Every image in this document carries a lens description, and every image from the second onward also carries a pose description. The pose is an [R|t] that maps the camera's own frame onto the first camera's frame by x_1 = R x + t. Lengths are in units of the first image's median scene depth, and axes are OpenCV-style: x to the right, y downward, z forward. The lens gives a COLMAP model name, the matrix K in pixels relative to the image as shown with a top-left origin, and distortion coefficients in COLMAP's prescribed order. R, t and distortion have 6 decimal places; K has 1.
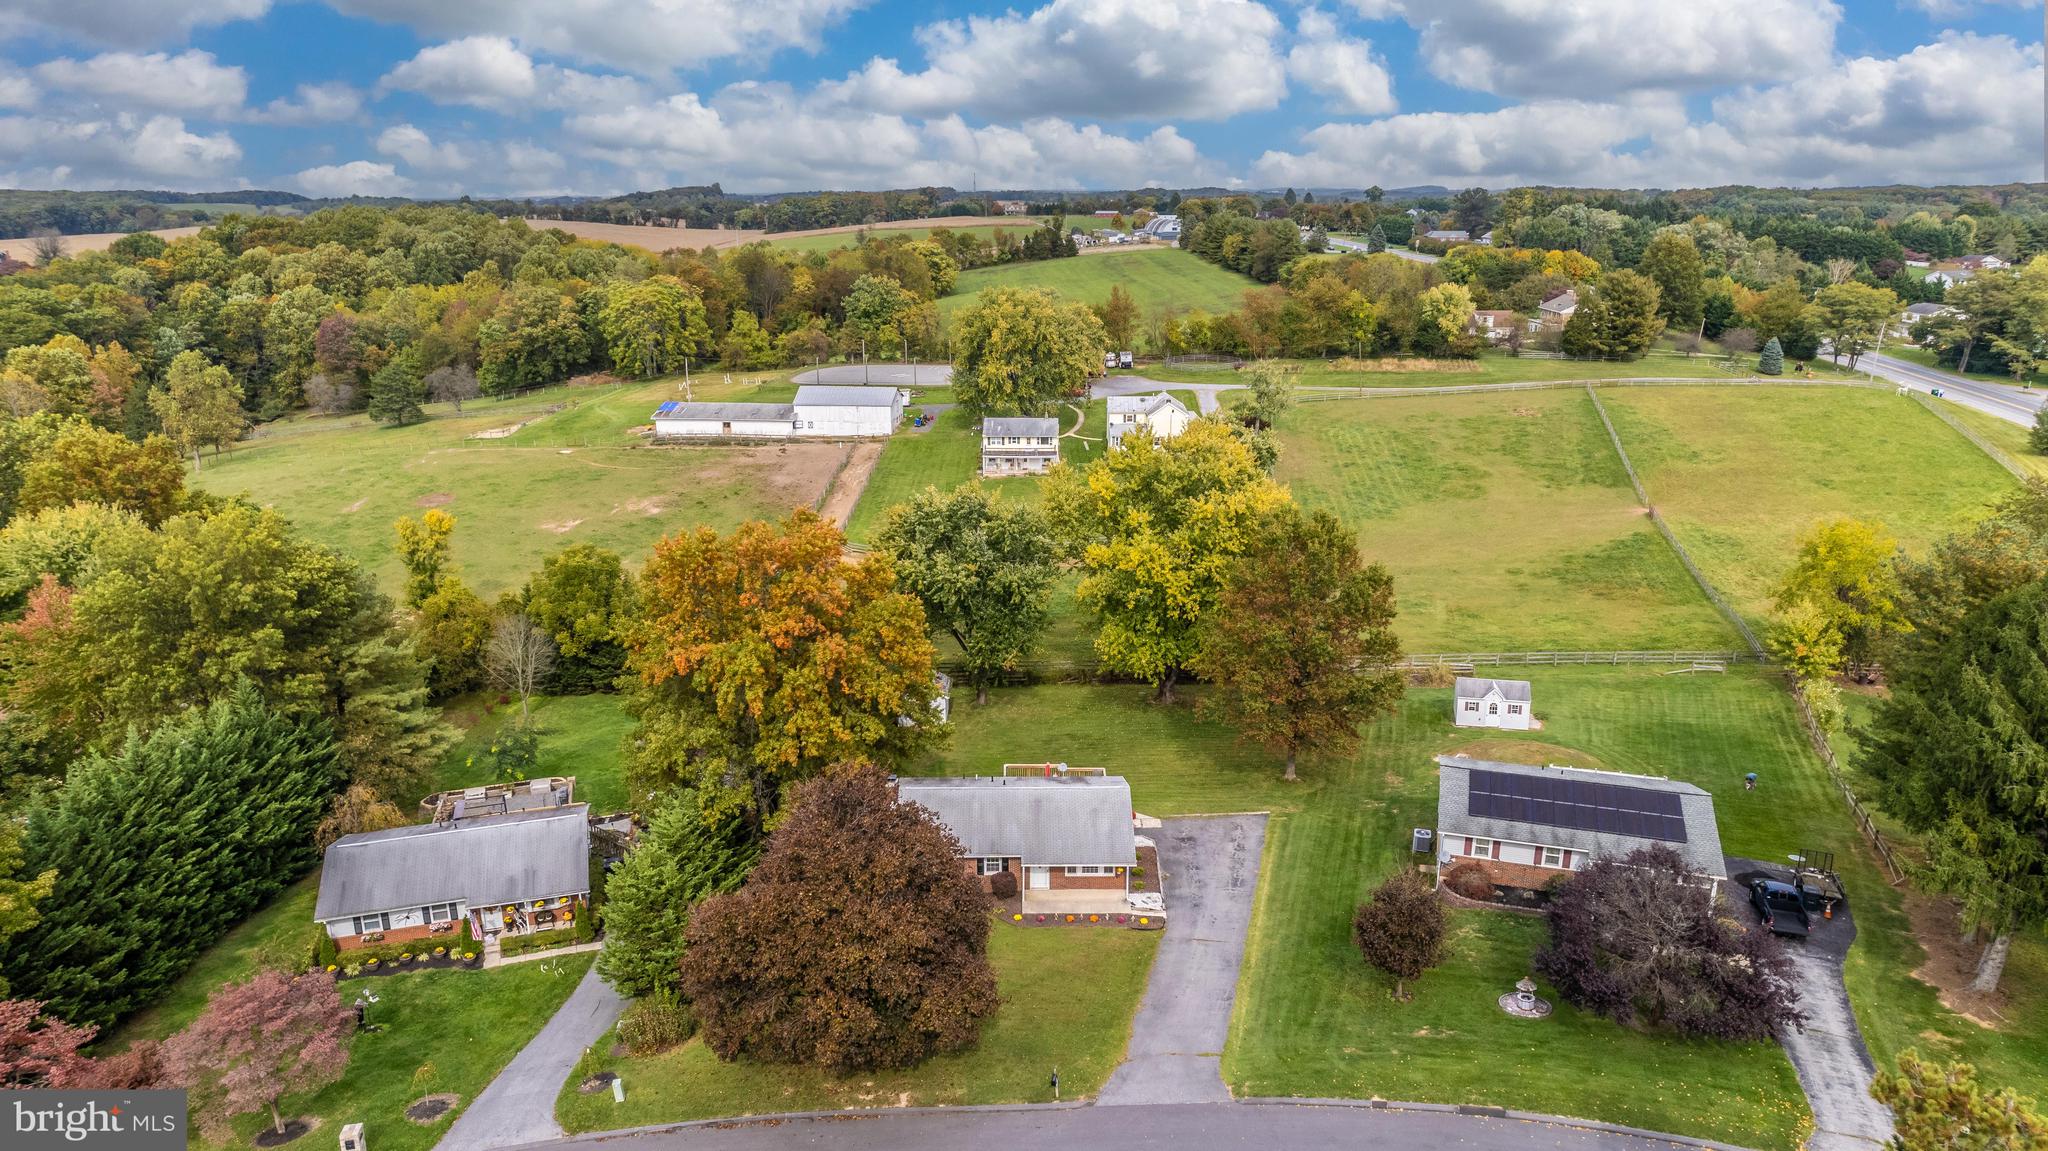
lens RADIAL K [[1335.0, 0, 1012.3], [0, 1335.0, 586.9], [0, 0, 1]] dist [-0.035166, 0.049584]
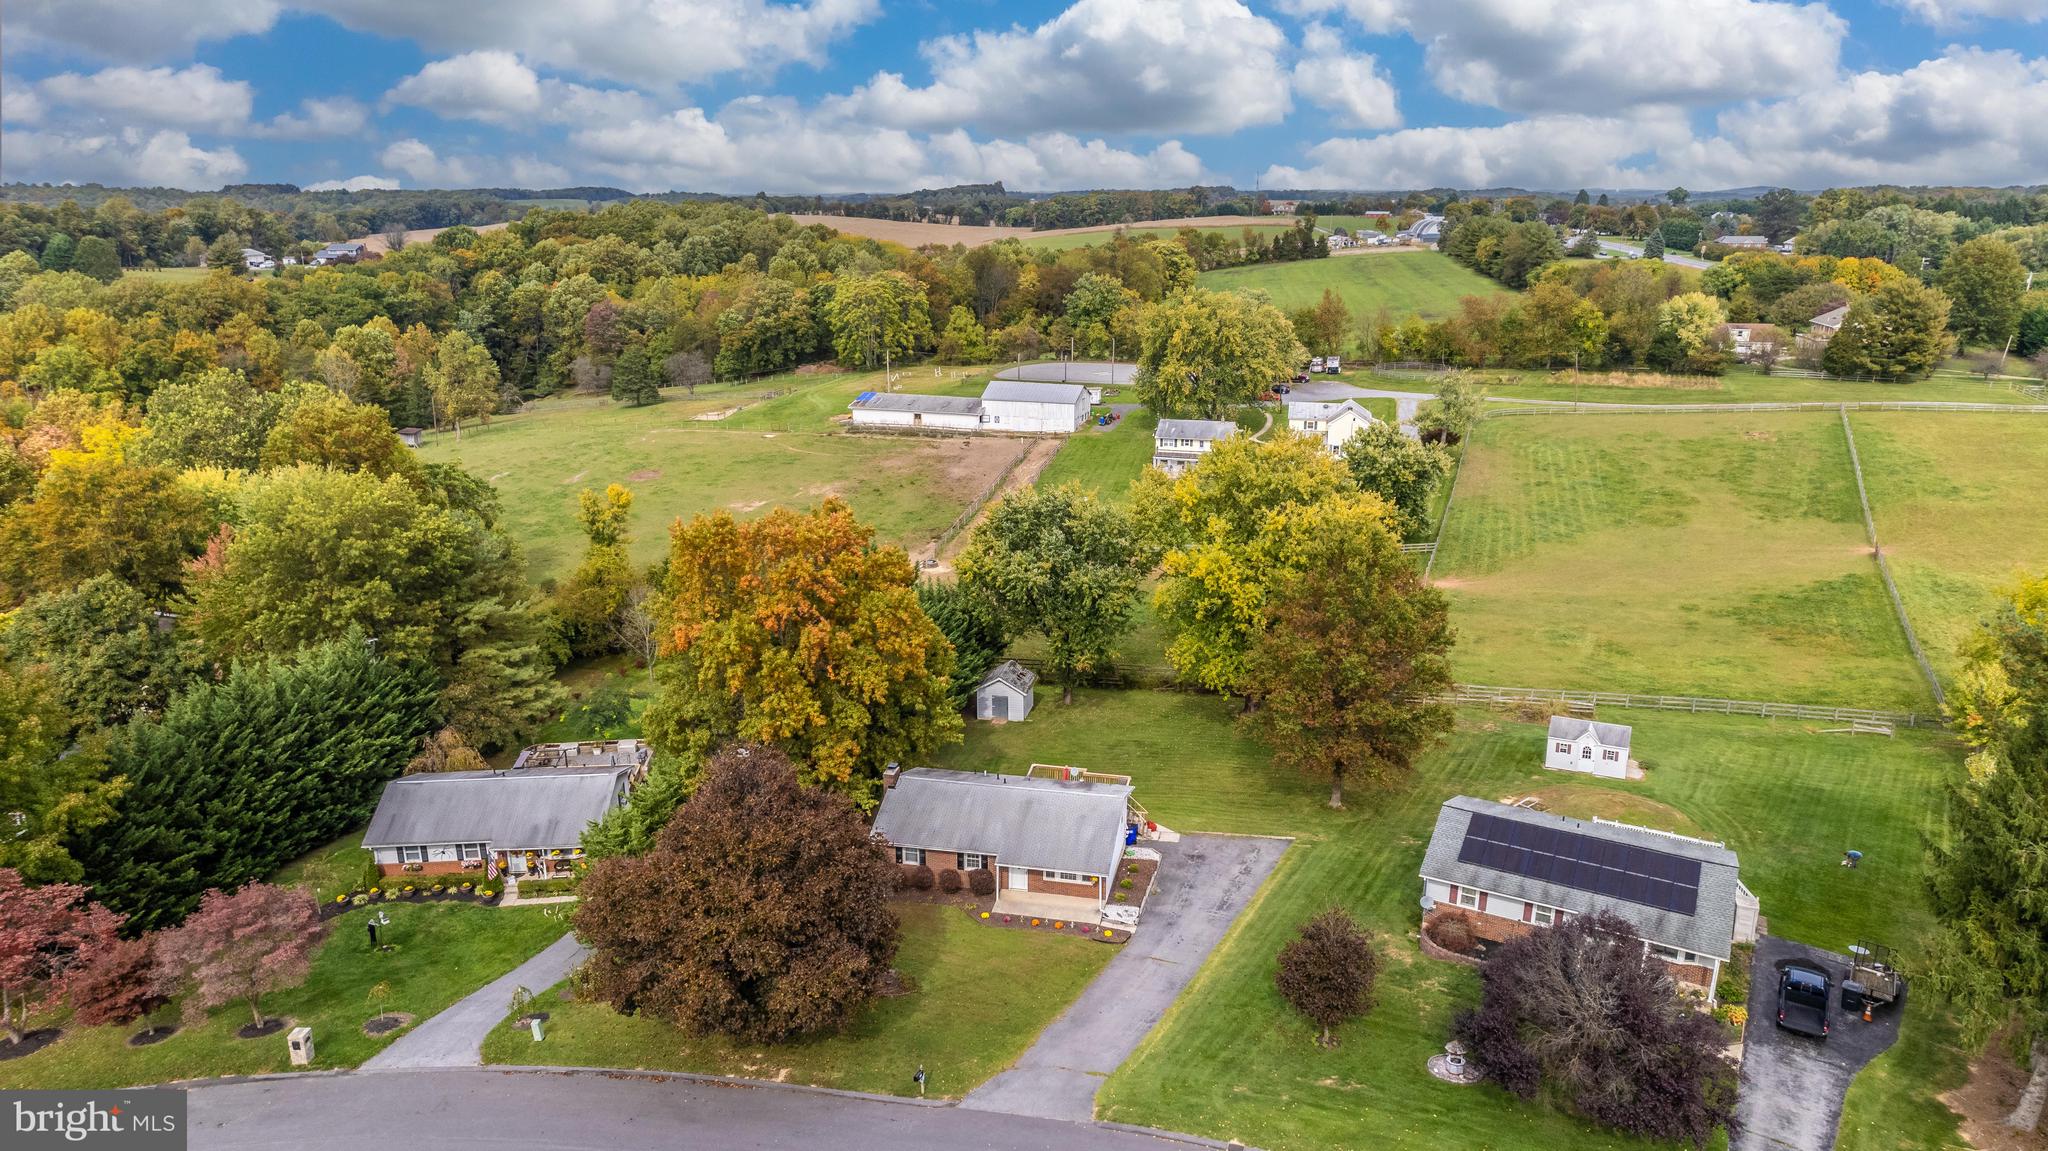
lens RADIAL K [[1335.0, 0, 998.0], [0, 1335.0, 564.6], [0, 0, 1]] dist [-0.035166, 0.049584]
pose [[0.977048, 0.059907, -0.204420, 0.138837], [-0.062870, 0.997989, -0.008025, -0.005676], [0.203529, 0.020693, 0.978850, 0.009745]]
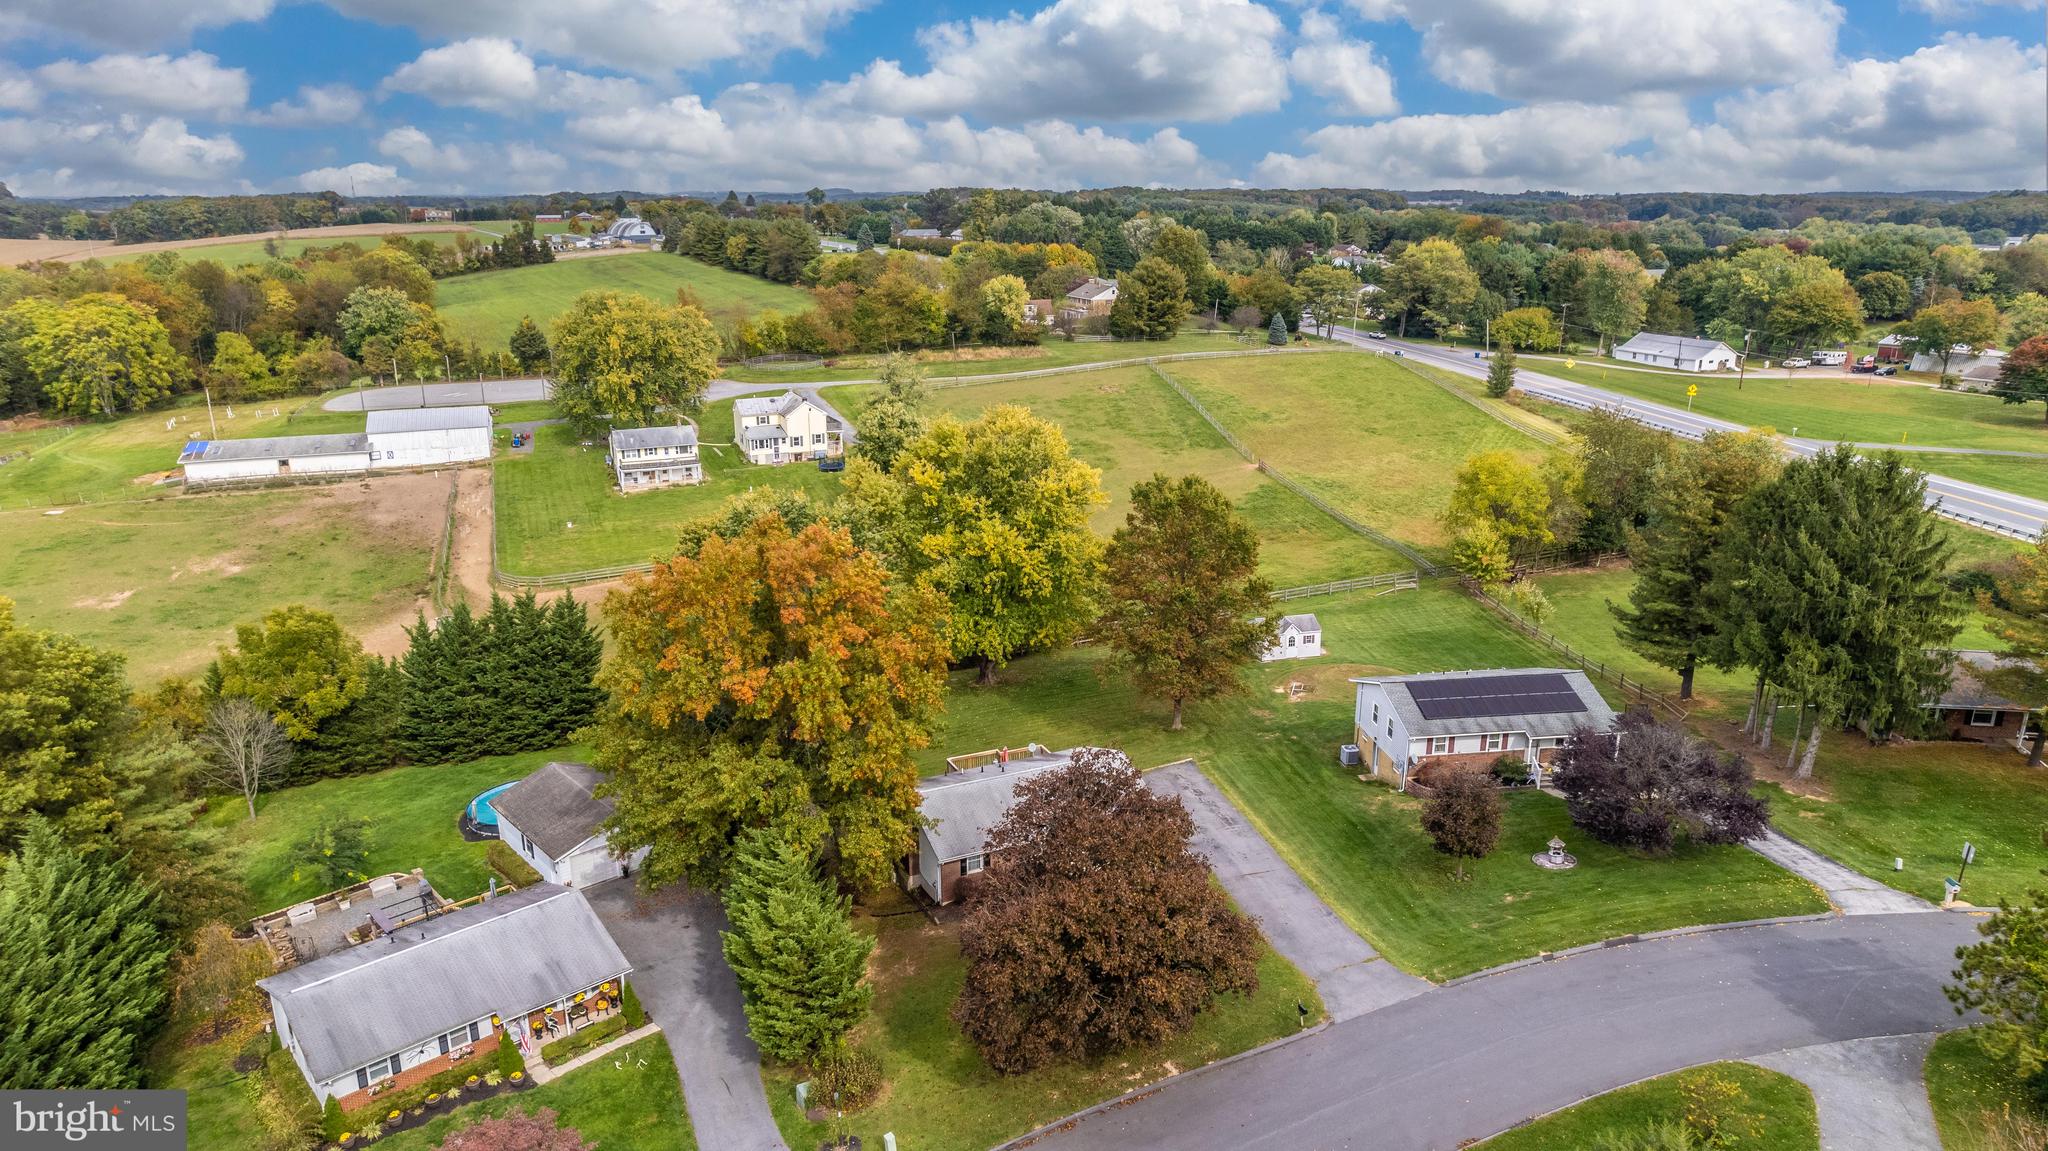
lens RADIAL K [[1335.0, 0, 1037.9], [0, 1335.0, 557.8], [0, 0, 1]] dist [-0.035166, 0.049584]
pose [[0.904908, -0.112762, 0.410397, -0.283290], [0.121991, 0.992524, 0.003722, -0.009174], [-0.407748, 0.046696, 0.911900, 0.050250]]
